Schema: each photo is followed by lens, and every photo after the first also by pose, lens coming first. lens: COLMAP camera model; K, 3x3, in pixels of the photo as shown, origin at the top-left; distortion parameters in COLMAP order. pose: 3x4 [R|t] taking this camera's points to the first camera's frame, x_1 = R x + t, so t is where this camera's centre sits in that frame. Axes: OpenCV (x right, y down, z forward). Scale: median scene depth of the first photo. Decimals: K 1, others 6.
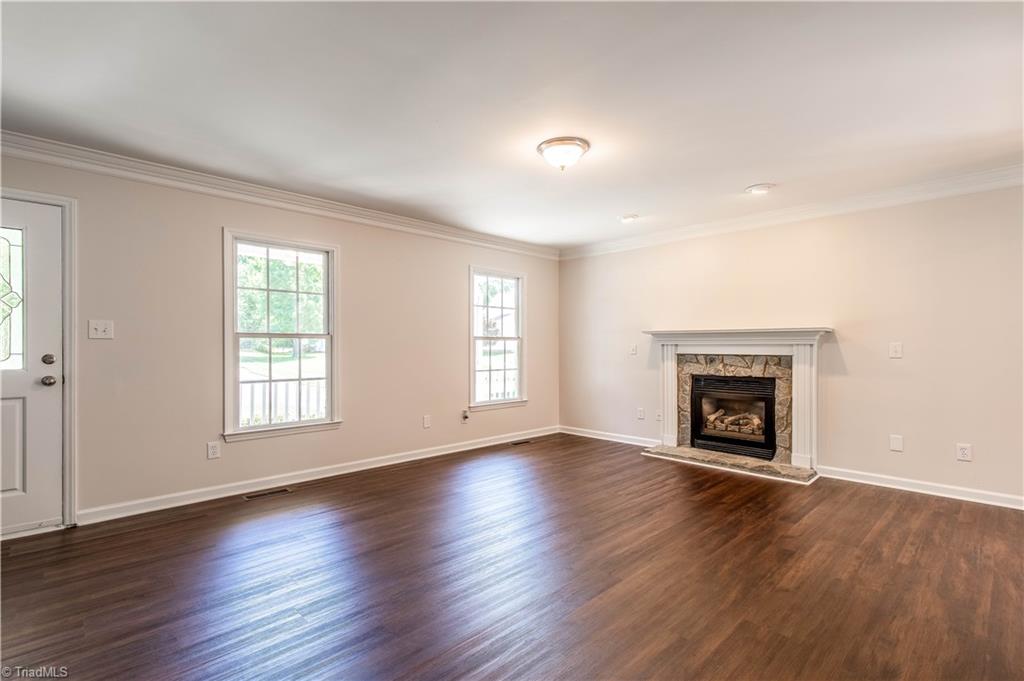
lens RADIAL K [[488.2, 0, 513.3], [0, 488.2, 348.9], [0, 0, 1]] dist [0.010743, 0.001188]
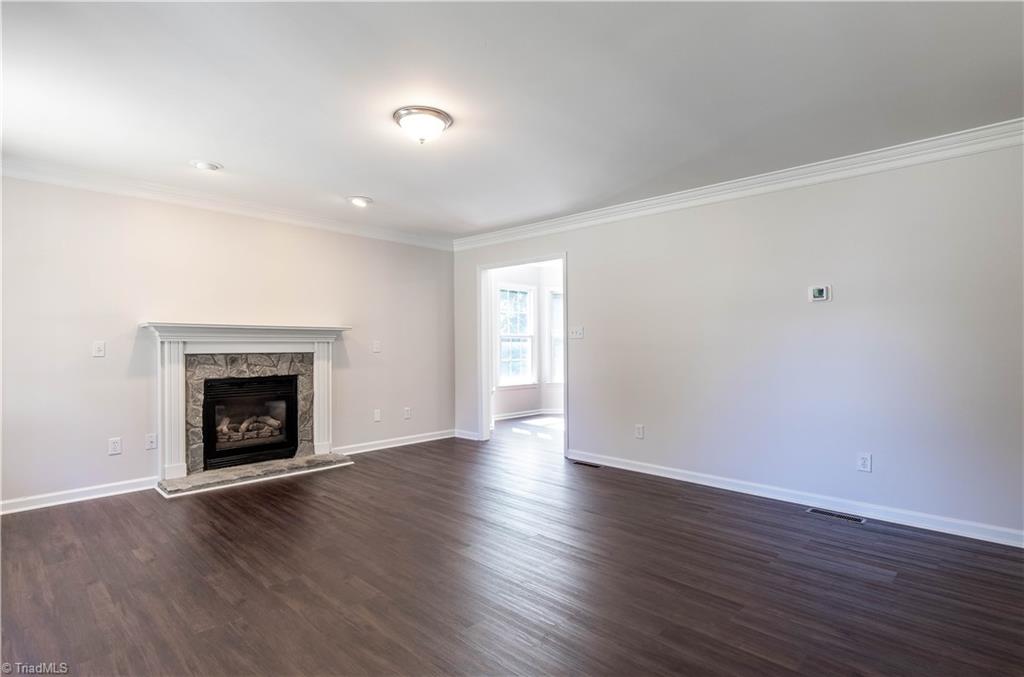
lens RADIAL K [[488.2, 0, 517.7], [0, 488.2, 347.7], [0, 0, 1]] dist [0.010743, 0.001188]
pose [[-0.020222, -0.008223, 0.999762, -0.450833], [0.007966, 0.999933, 0.008386, -0.002131], [-0.999764, 0.008134, -0.020155, 0.511832]]
